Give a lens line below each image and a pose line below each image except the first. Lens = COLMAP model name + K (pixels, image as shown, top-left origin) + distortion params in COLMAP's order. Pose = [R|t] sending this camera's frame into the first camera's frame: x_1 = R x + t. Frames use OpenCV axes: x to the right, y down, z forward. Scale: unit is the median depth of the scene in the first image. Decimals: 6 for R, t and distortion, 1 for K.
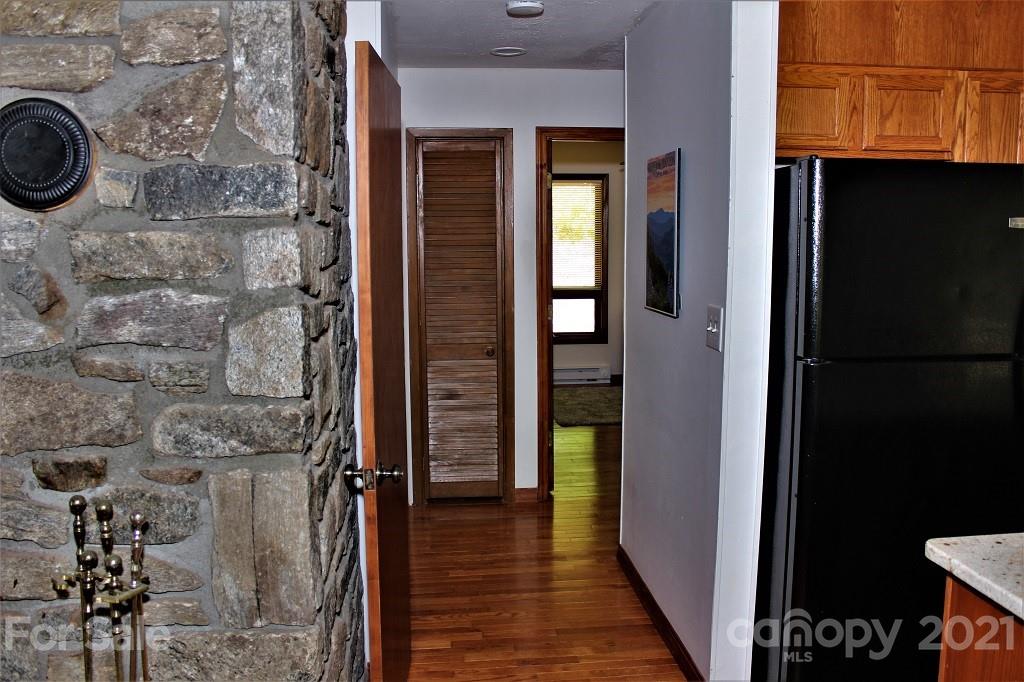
lens RADIAL K [[852.1, 0, 512.0], [0, 852.1, 341.0], [0, 0, 1]] dist [-0.159031, 0.150055]
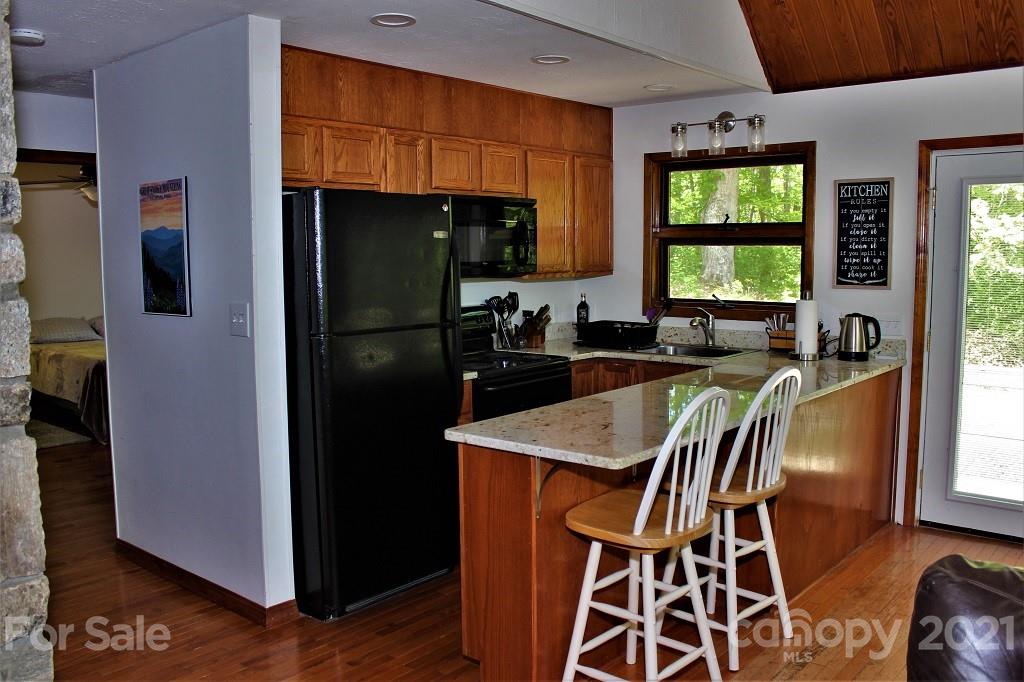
lens RADIAL K [[852.1, 0, 512.0], [0, 852.1, 341.0], [0, 0, 1]] dist [-0.159031, 0.150055]
pose [[0.722936, -0.075376, 0.686792, -0.312689], [0.094395, 0.995486, 0.009892, 0.040368], [-0.684437, 0.057679, 0.726787, -0.181064]]
